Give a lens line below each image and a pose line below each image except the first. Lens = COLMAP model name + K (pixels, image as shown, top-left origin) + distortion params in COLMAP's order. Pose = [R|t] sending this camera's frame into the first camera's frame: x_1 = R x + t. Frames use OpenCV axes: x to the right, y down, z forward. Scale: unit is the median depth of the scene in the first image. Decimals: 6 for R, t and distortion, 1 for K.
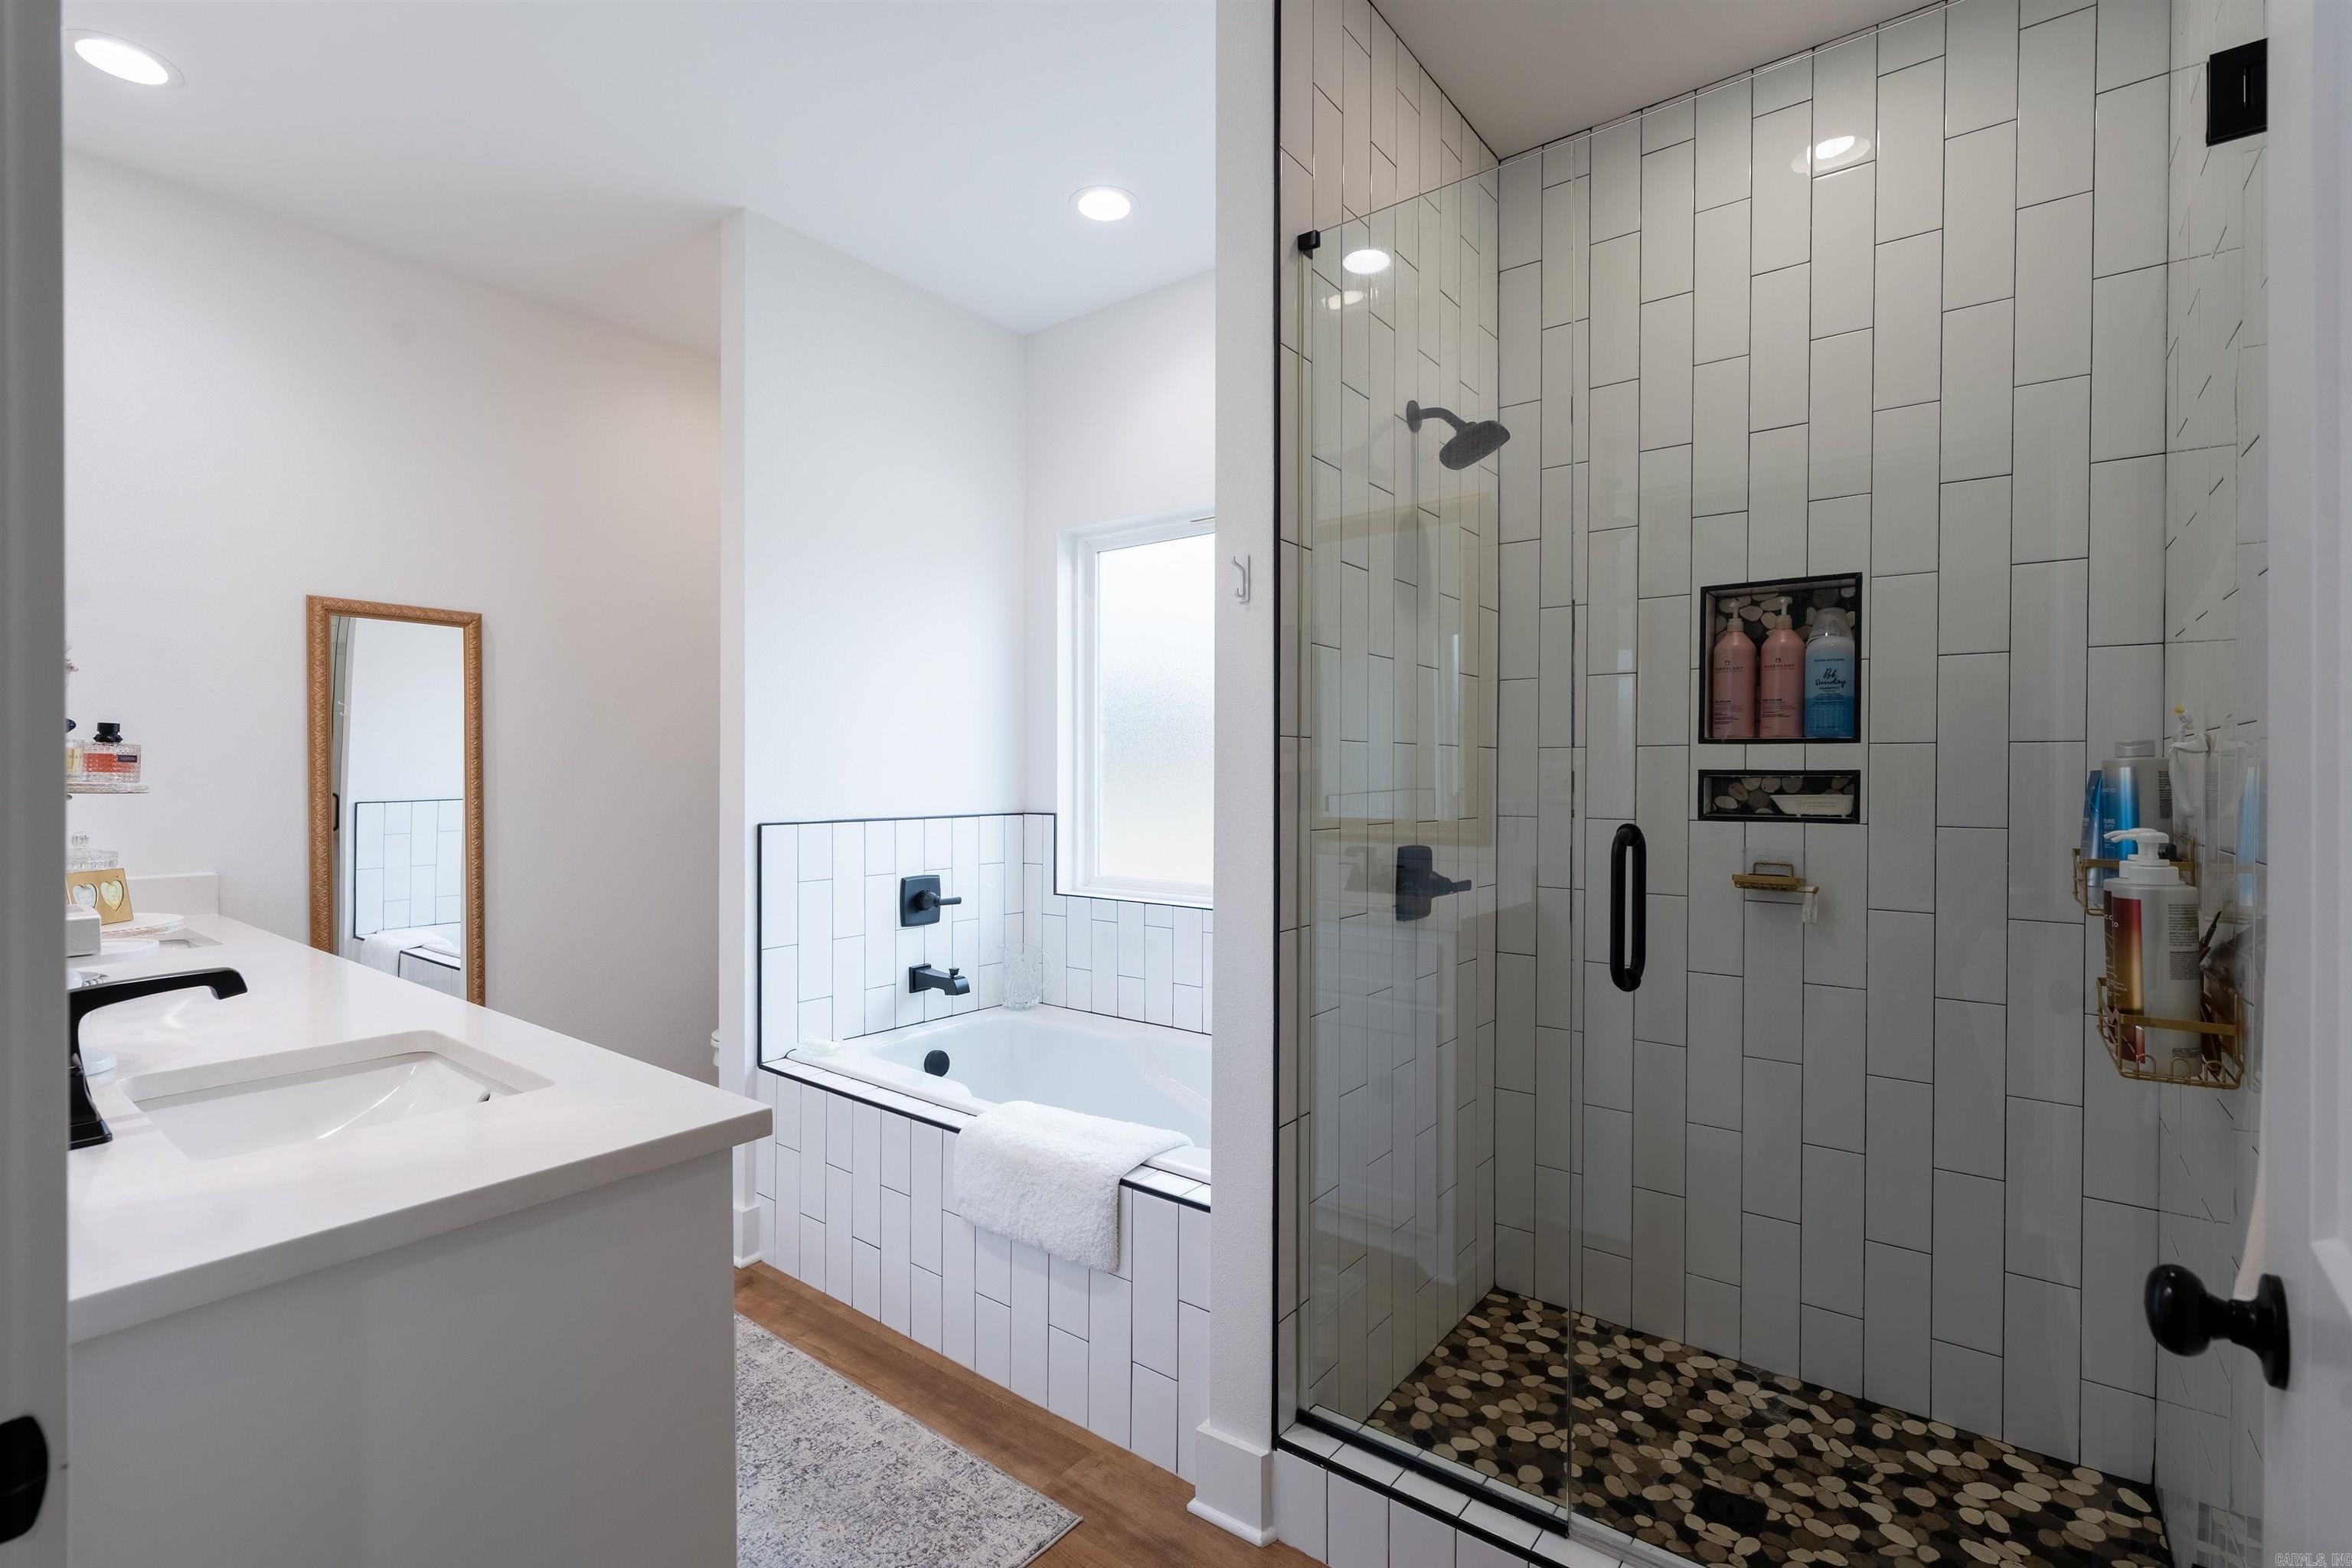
lens RADIAL K [[1052.9, 0, 1186.7], [0, 1052.9, 779.5], [0, 0, 1]] dist [-0.007357, 0.002682]
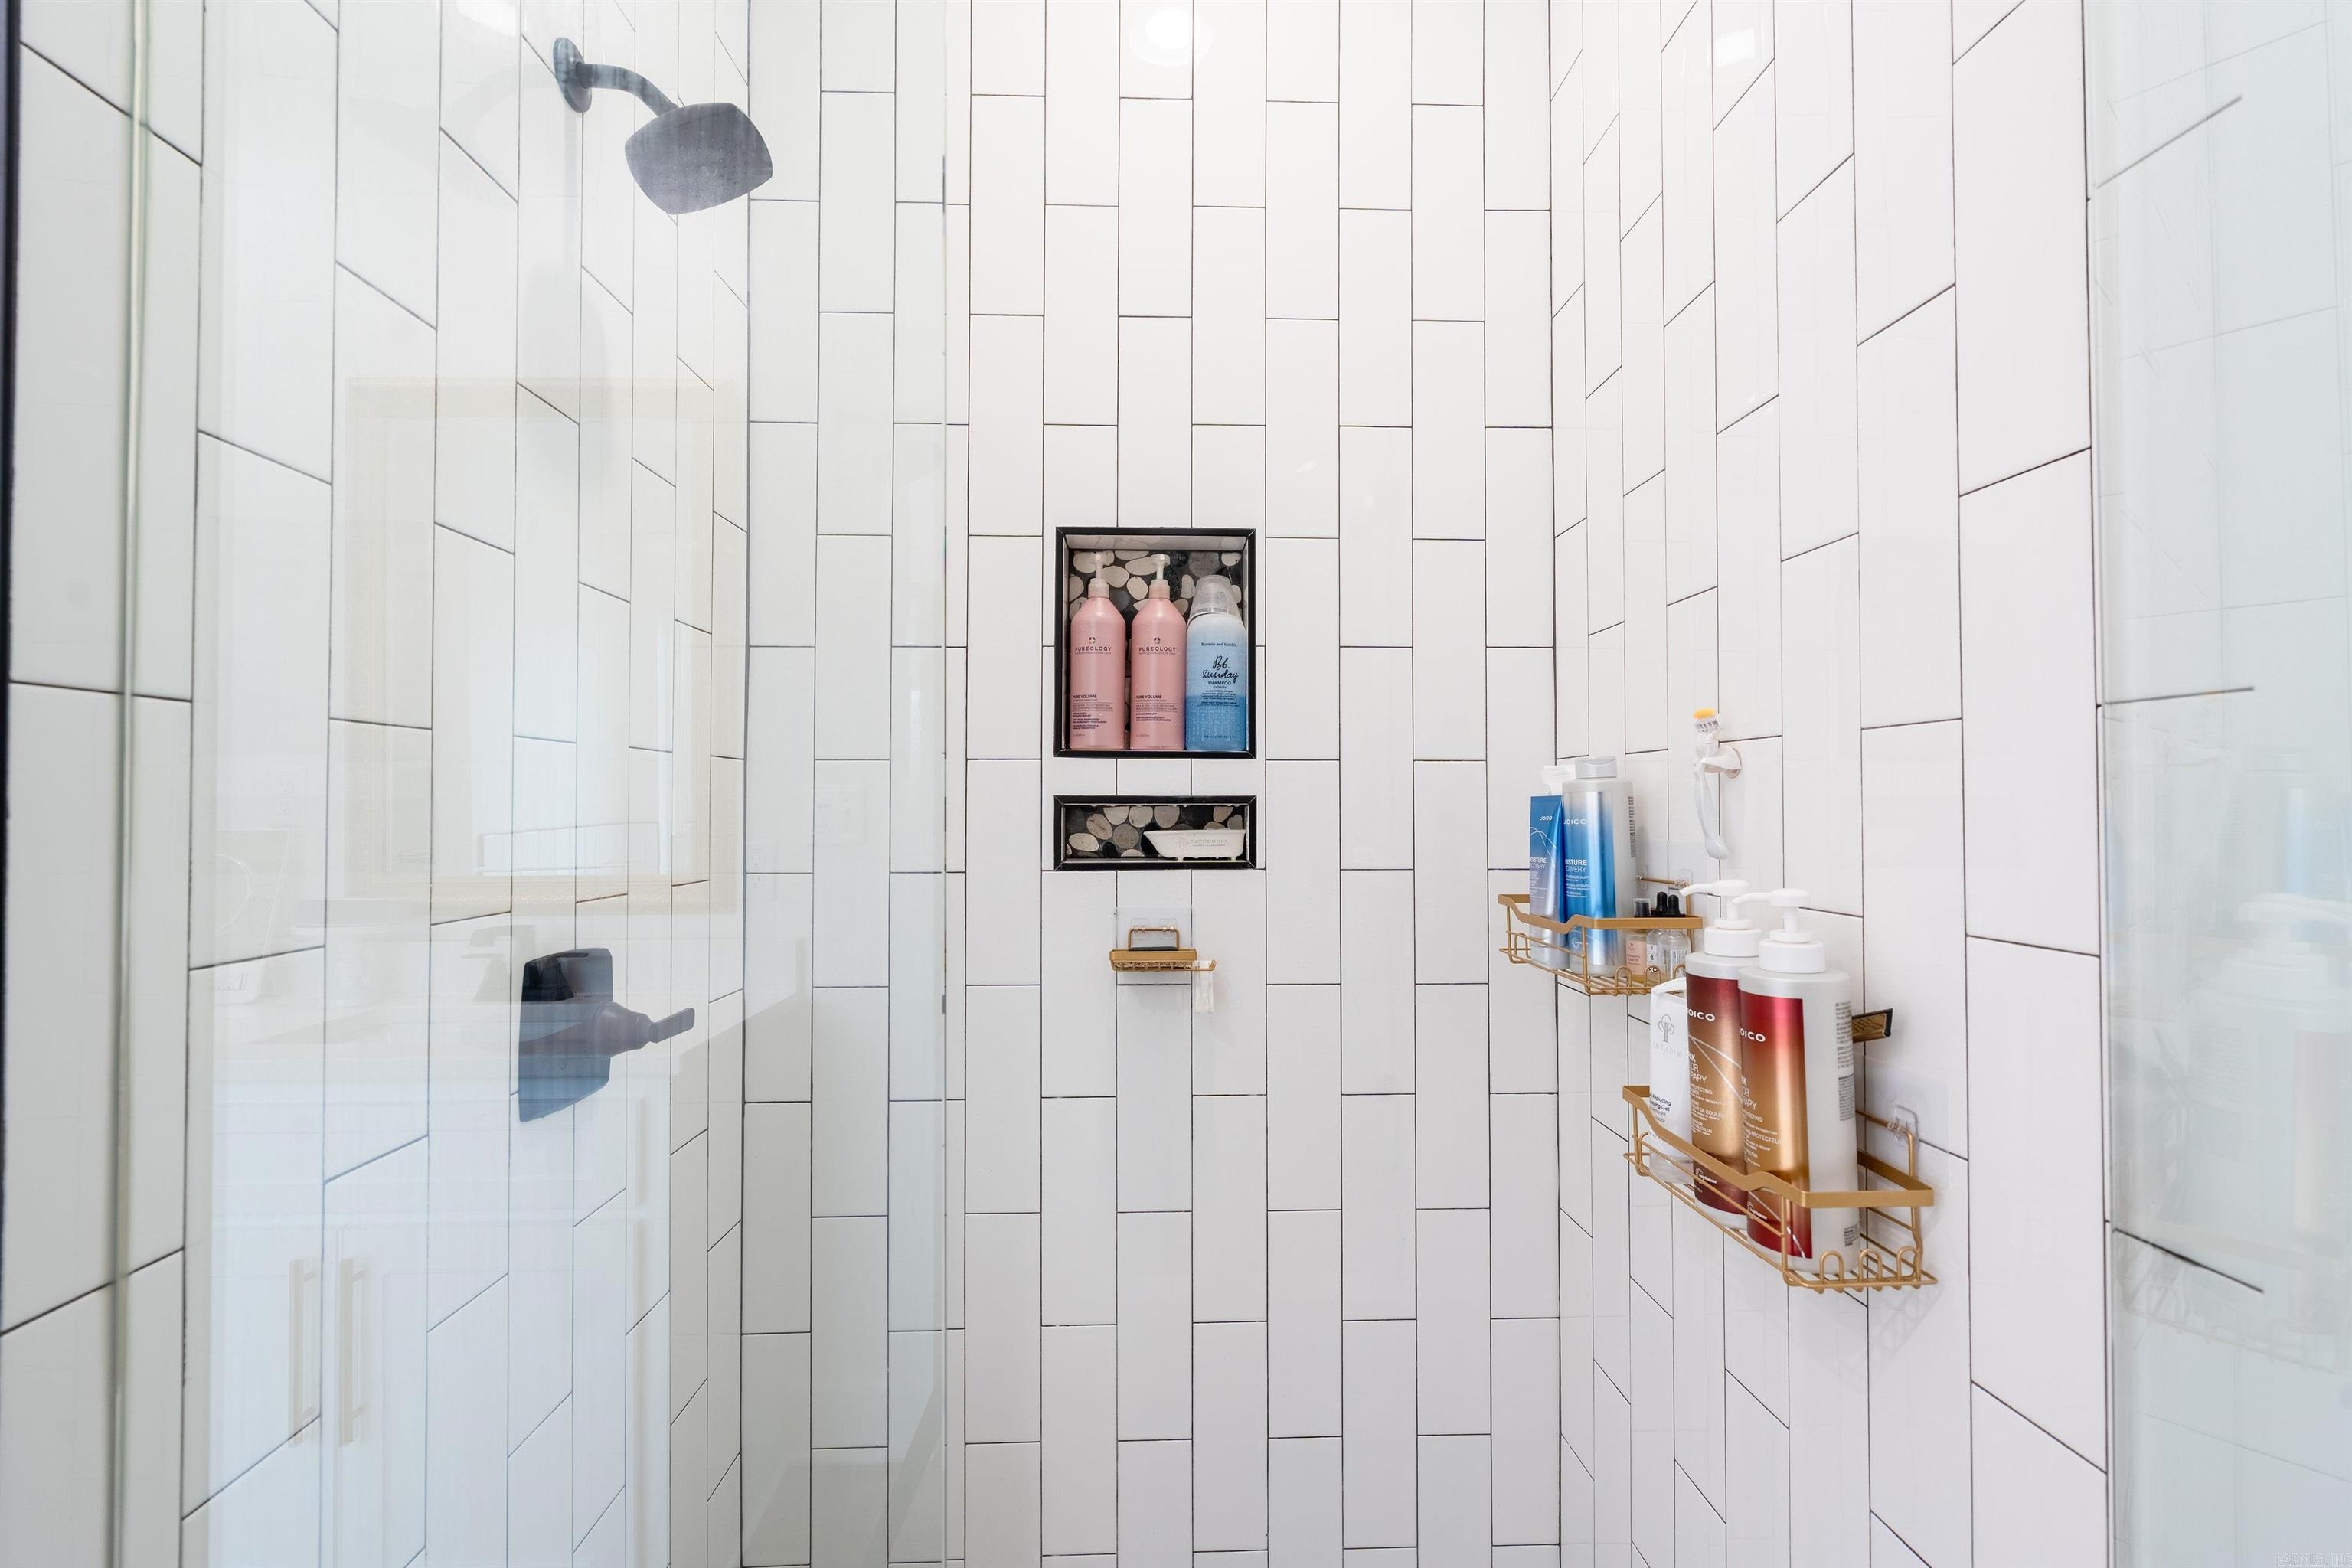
lens RADIAL K [[1052.9, 0, 1170.3], [0, 1052.9, 780.1], [0, 0, 1]] dist [-0.007357, 0.002682]
pose [[0.782999, 0.008333, 0.621967, 0.128799], [0.007107, 0.999725, -0.022342, -0.003805], [-0.621982, 0.021914, 0.782725, 0.438312]]
